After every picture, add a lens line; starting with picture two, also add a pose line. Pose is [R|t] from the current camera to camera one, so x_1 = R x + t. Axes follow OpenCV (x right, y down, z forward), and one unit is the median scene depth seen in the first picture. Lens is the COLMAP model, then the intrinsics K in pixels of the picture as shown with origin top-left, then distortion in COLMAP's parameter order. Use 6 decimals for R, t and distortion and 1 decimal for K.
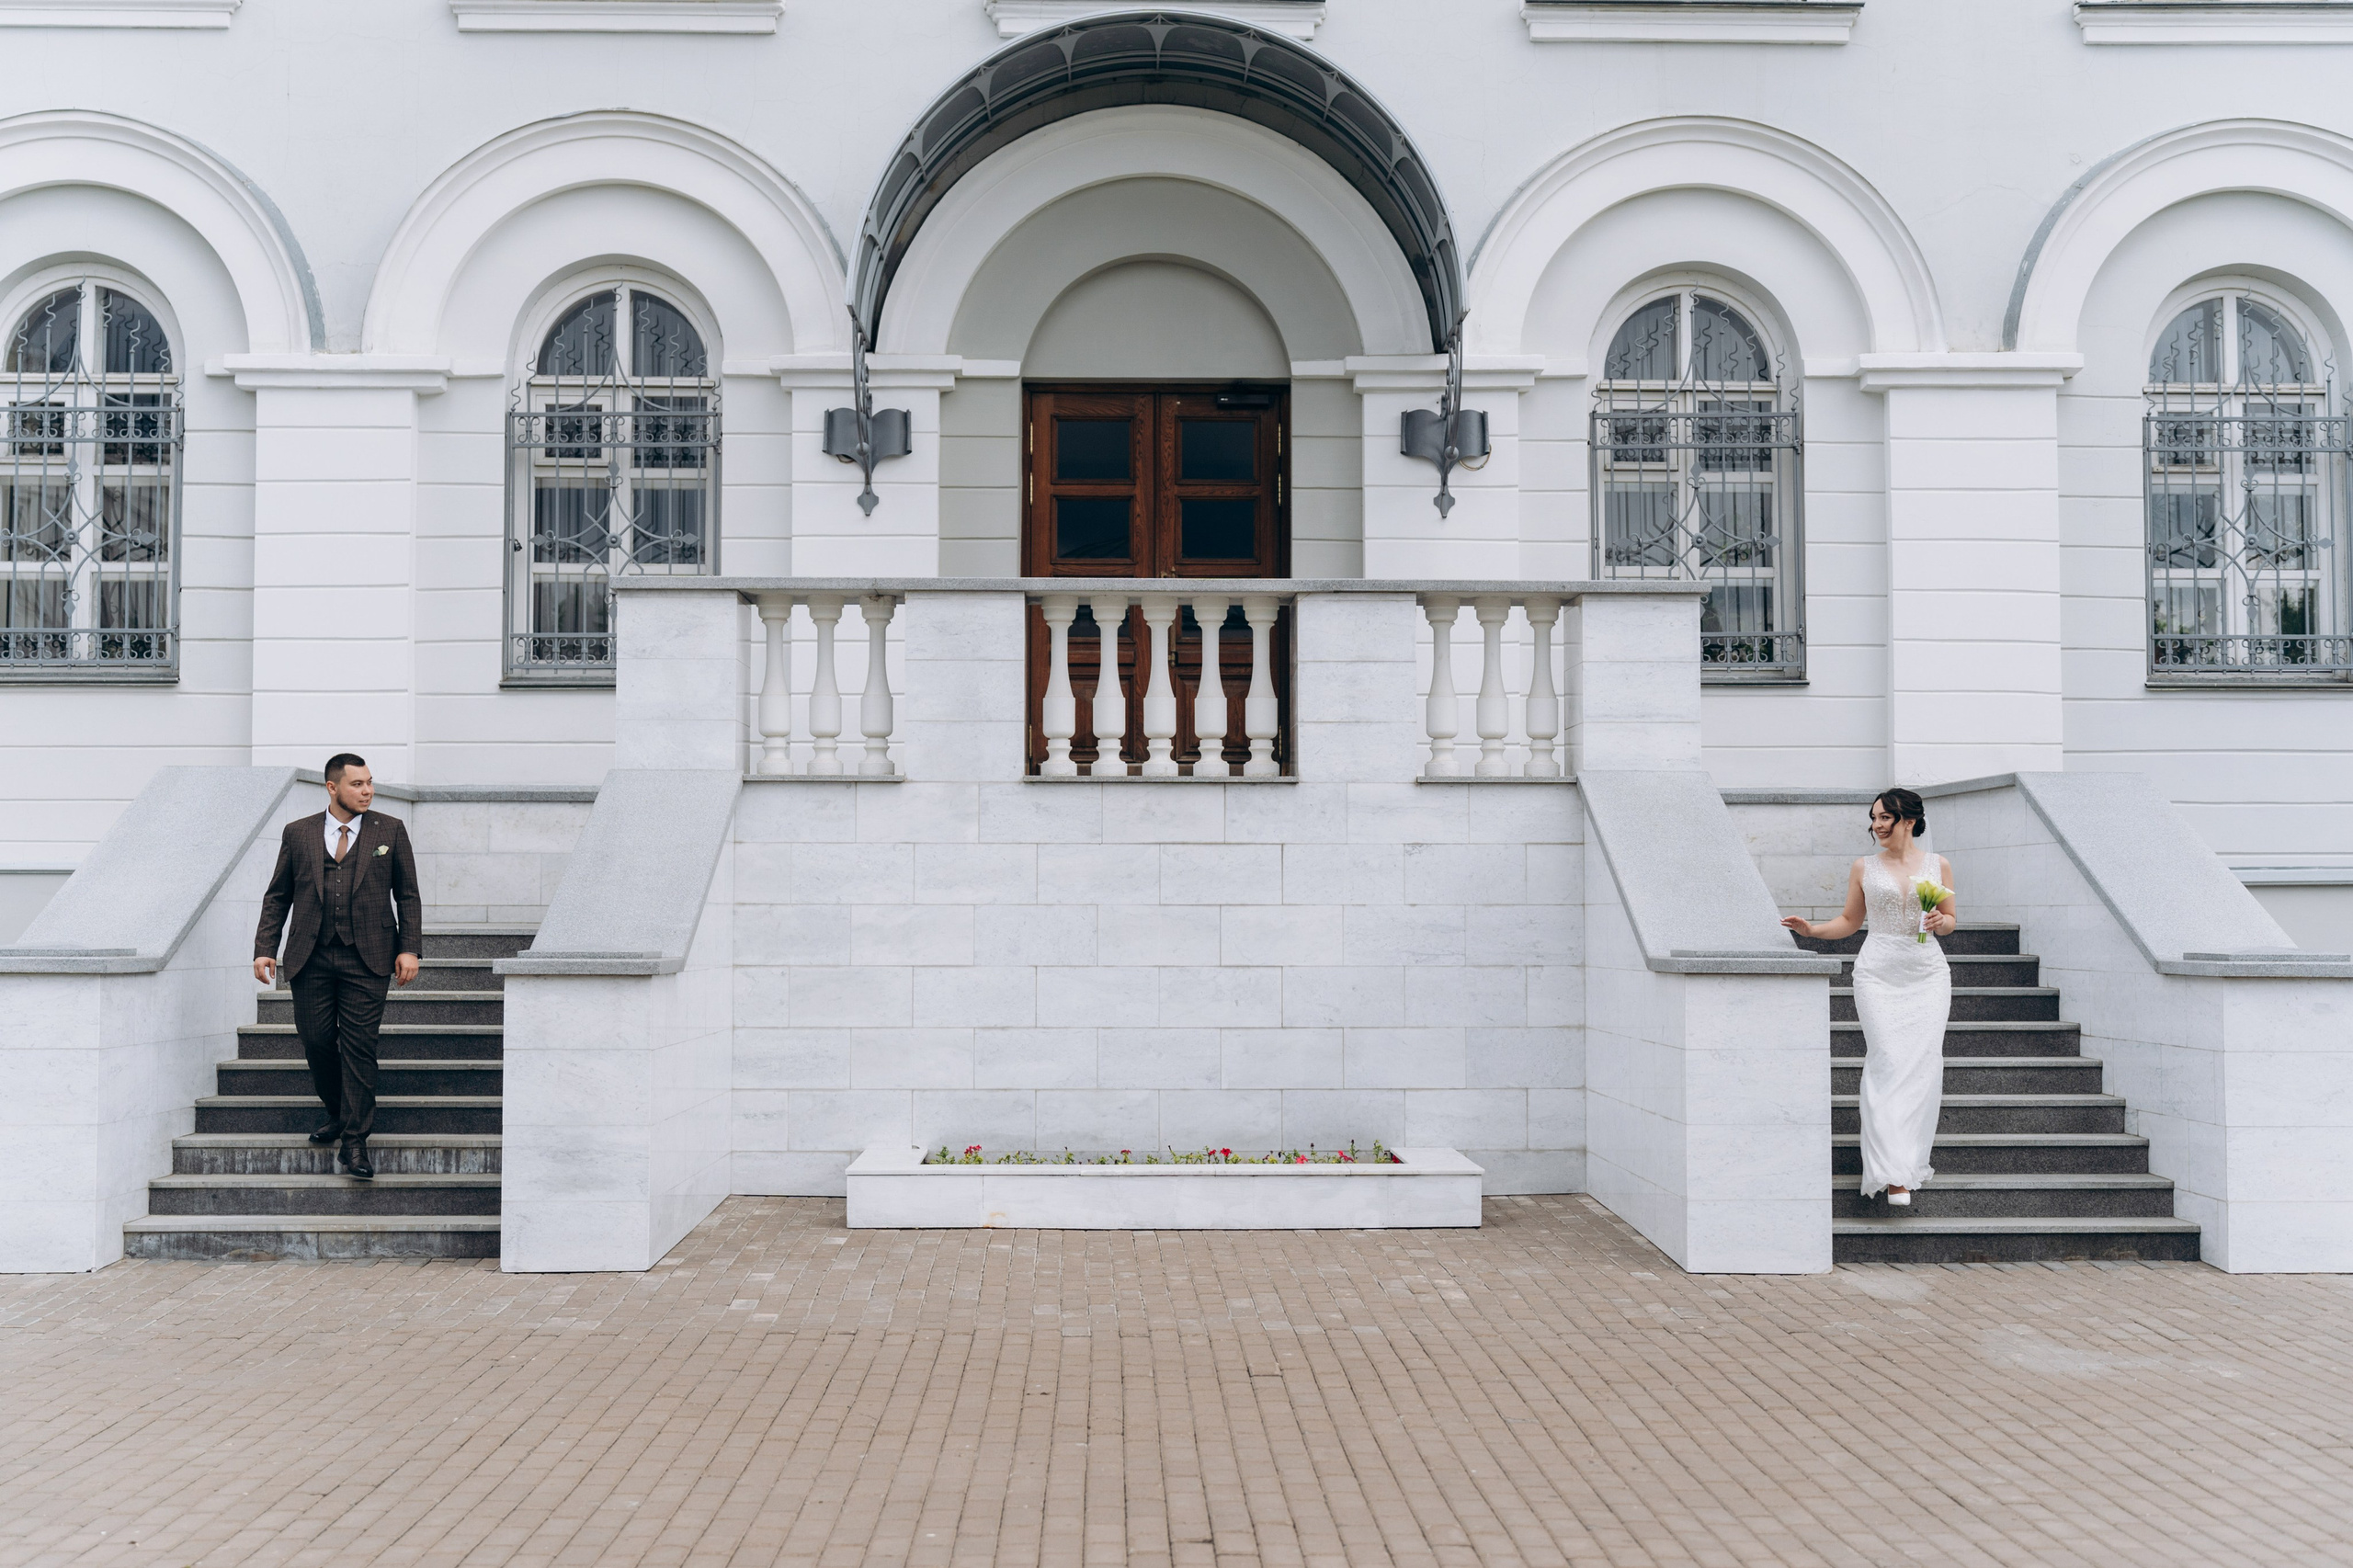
lens RADIAL K [[2770.7, 0, 1176.3], [0, 2770.7, 782.0], [0, 0, 1]] dist [-0.009116, 0.000000]
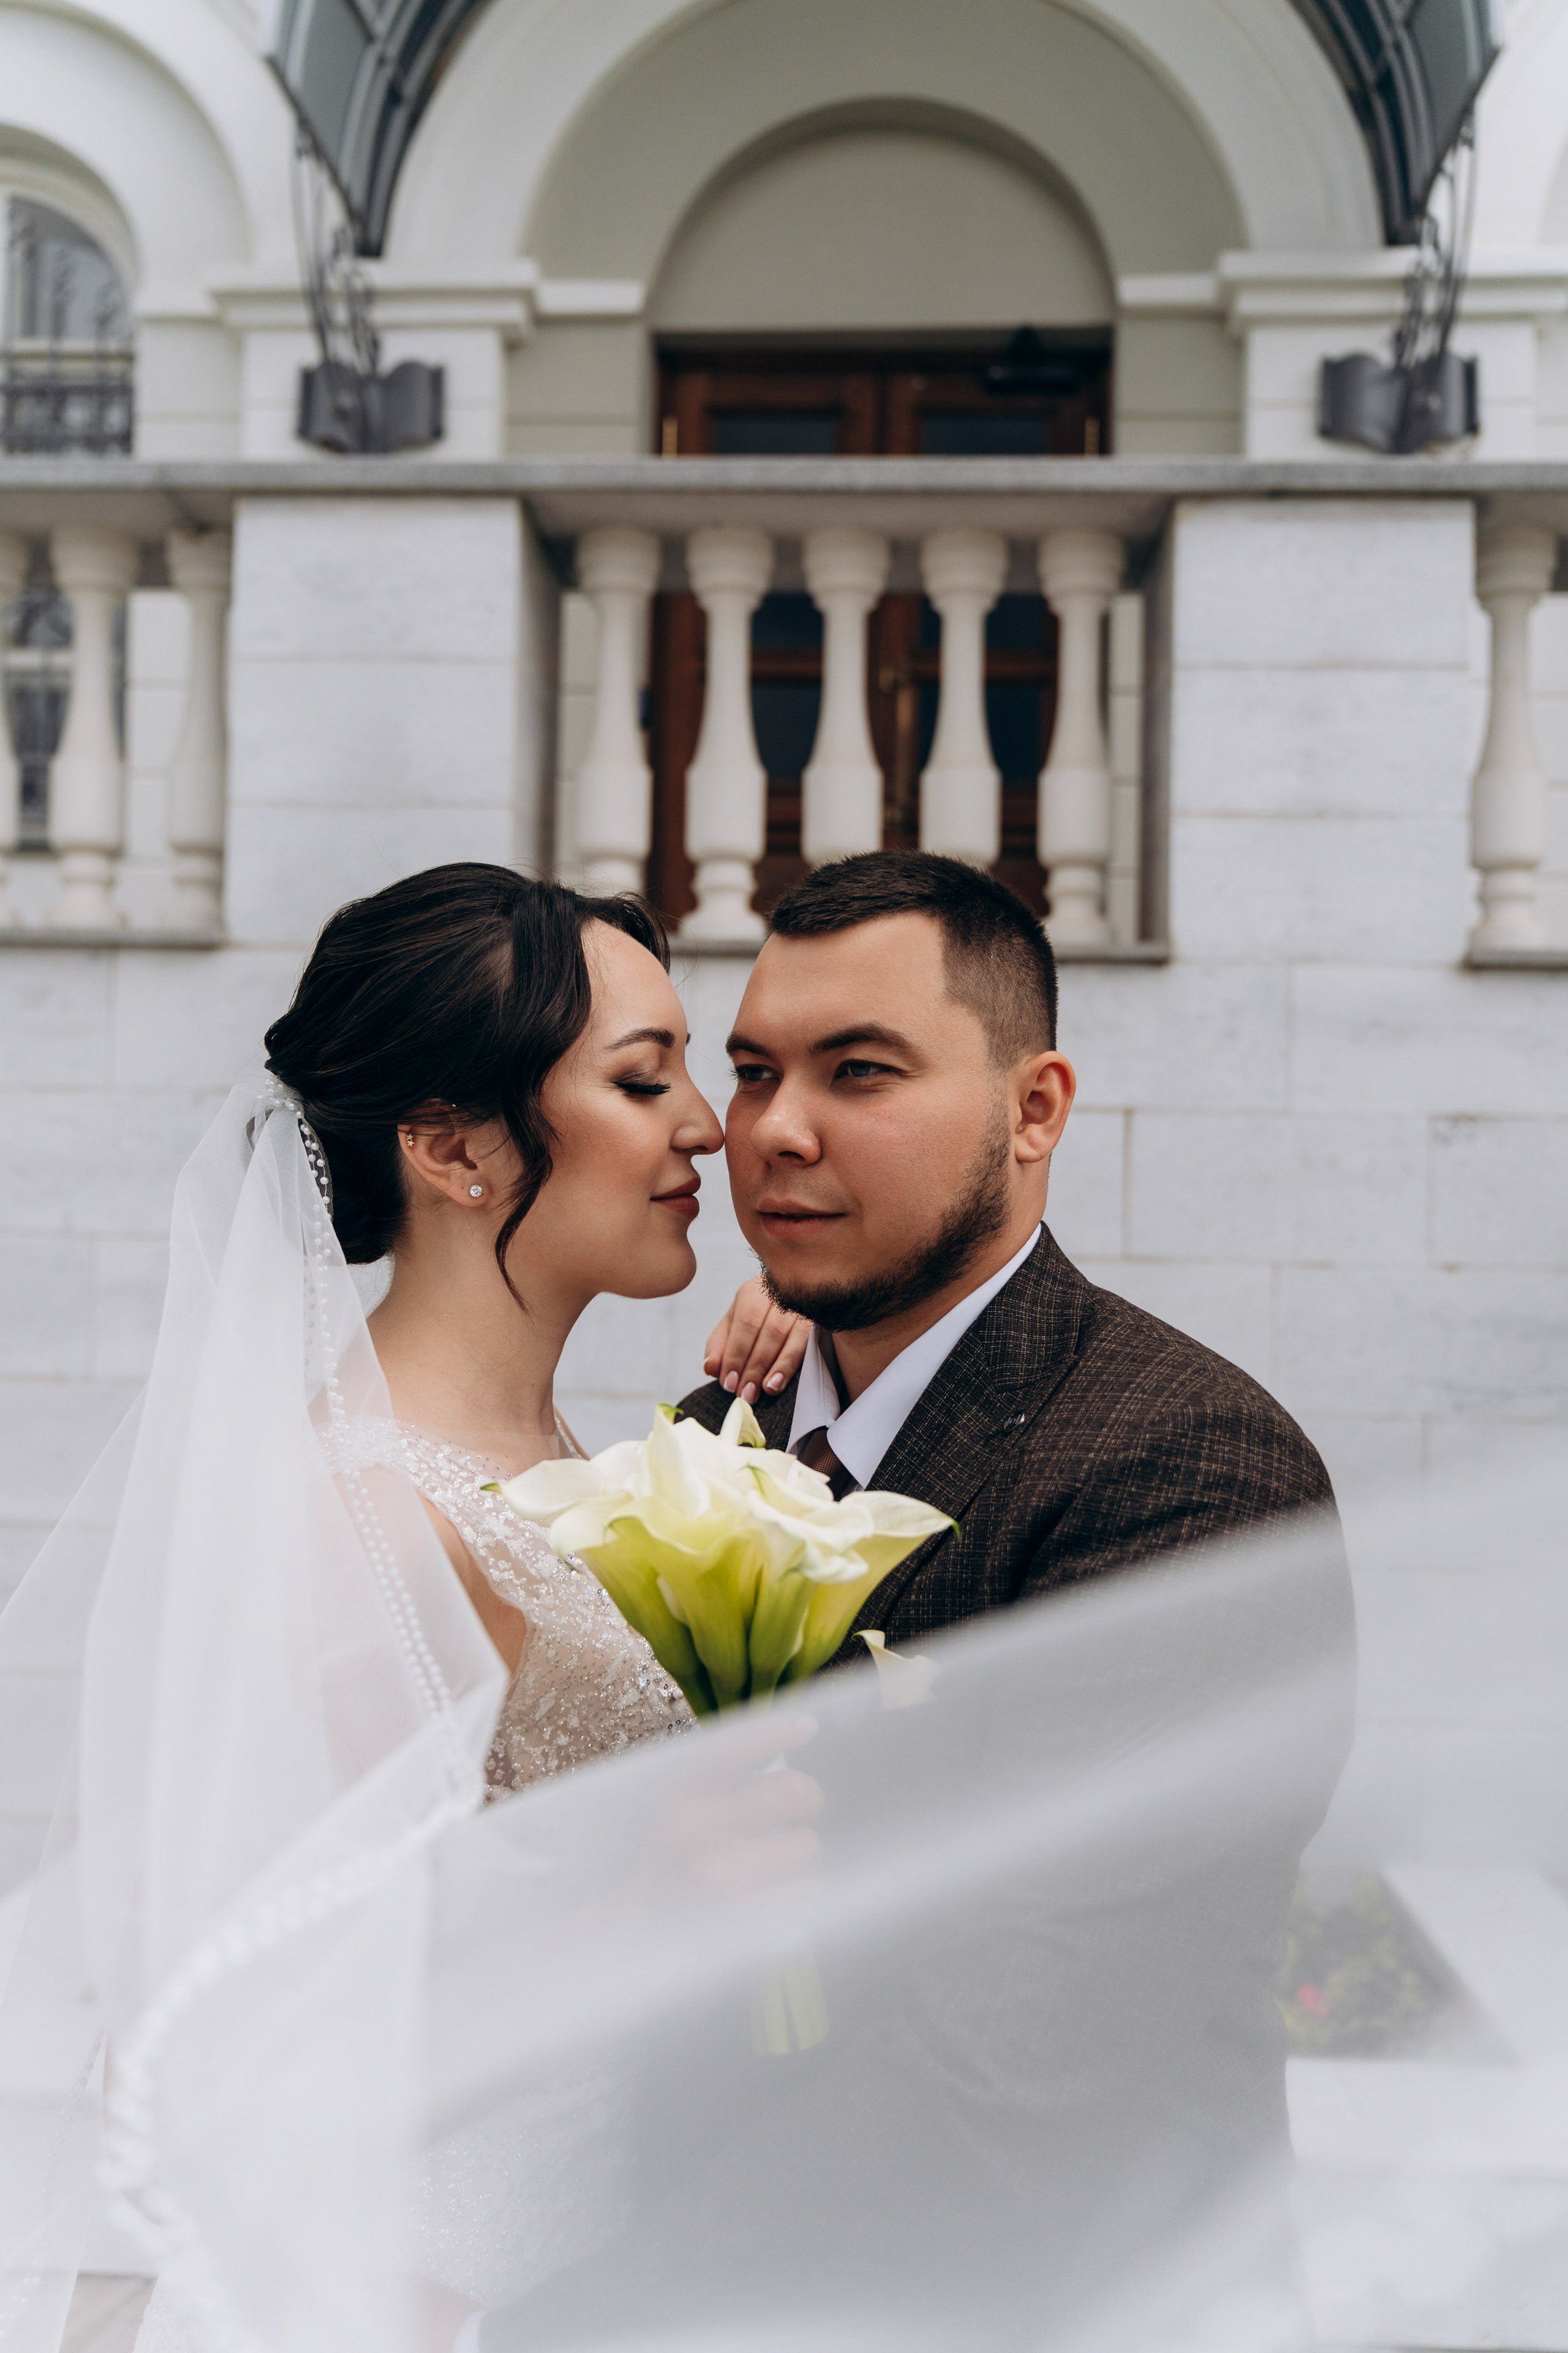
lens RADIAL K [[1894.6, 0, 783.5], [0, 1894.6, 1176.7], [0, 0, 1]] dist [-0.006243, -0.002256]
pose [[0.996232, 0.021126, -0.084120, 0.009900], [-0.018971, 0.999473, 0.026340, 0.022428], [0.084632, -0.024645, 0.996107, 0.622788]]
